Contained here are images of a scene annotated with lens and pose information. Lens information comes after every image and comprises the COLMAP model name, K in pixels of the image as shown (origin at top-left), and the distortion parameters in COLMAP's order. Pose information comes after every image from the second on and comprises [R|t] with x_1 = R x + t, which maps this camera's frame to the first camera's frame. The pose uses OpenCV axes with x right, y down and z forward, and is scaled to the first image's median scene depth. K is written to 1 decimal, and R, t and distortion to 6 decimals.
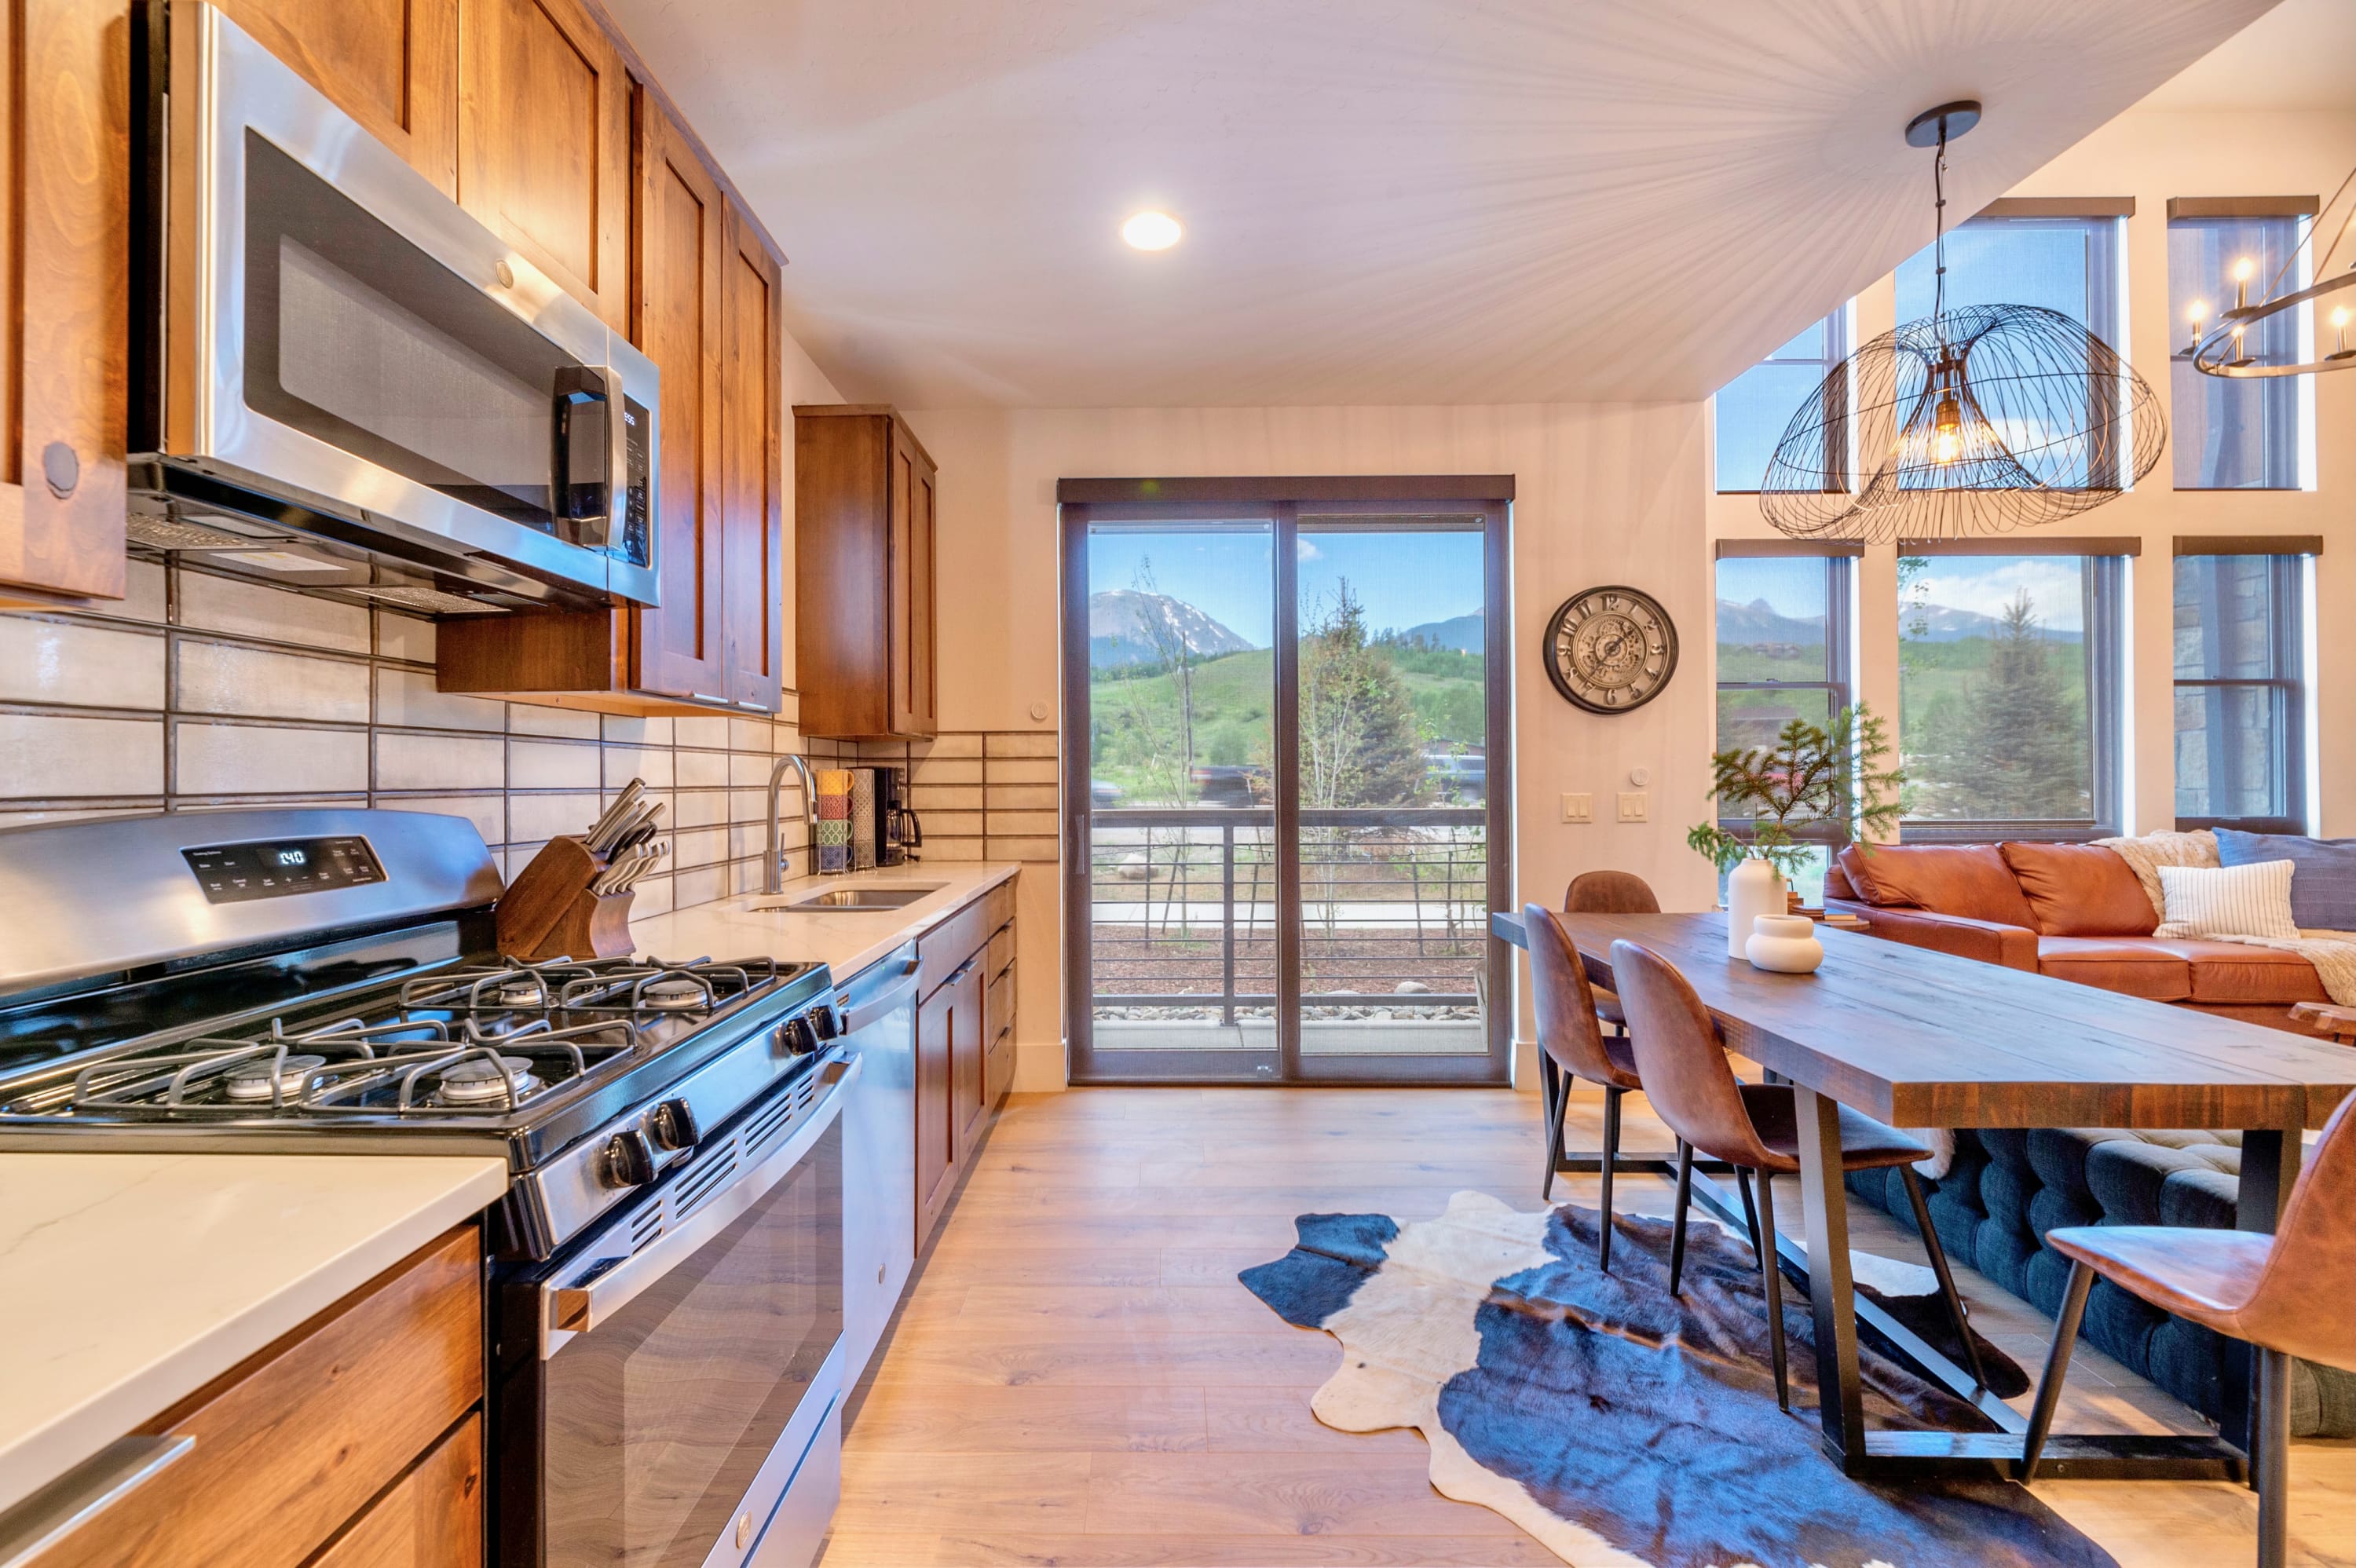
lens RADIAL K [[960.4, 0, 1146.4], [0, 960.4, 777.2], [0, 0, 1]] dist [-0.003746, 0.001977]
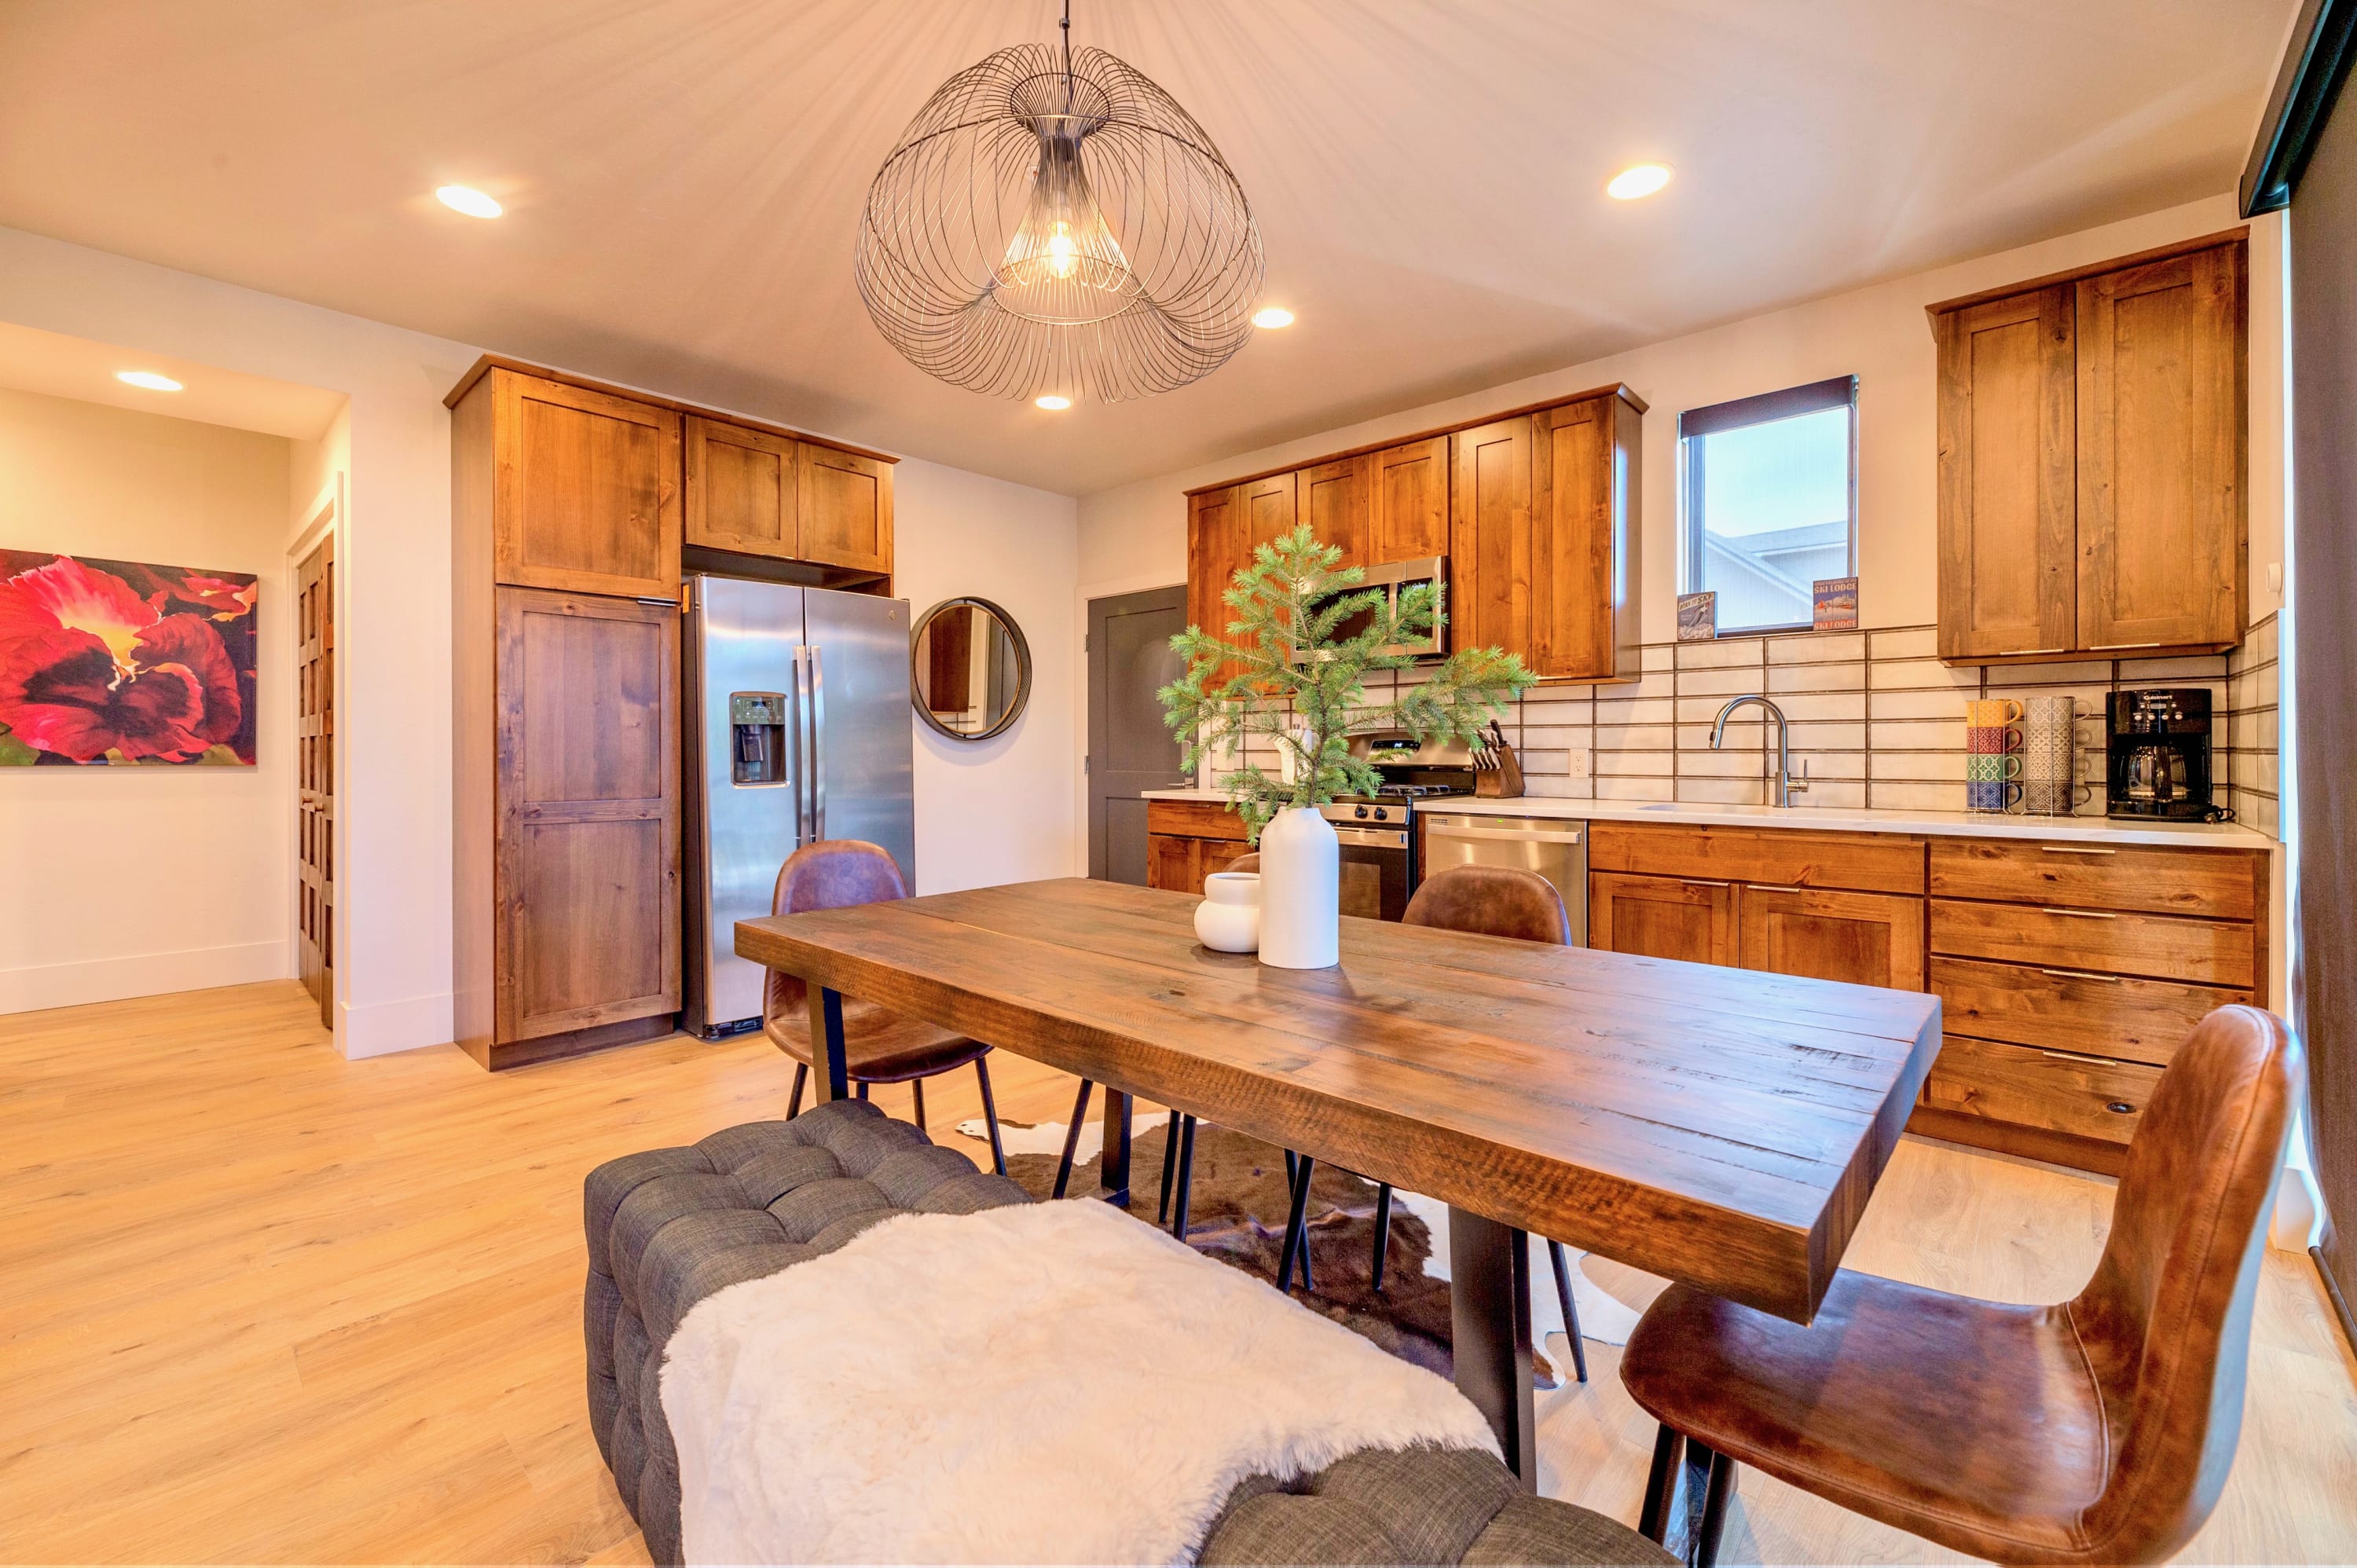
lens RADIAL K [[960.9, 0, 1122.3], [0, 960.9, 754.0], [0, 0, 1]] dist [-0.003746, 0.001977]
pose [[-0.681211, 0.005343, -0.732067, 0.950028], [0.003172, 0.999986, 0.004346, 0.038501], [0.732080, 0.000638, -0.681218, 1.052089]]
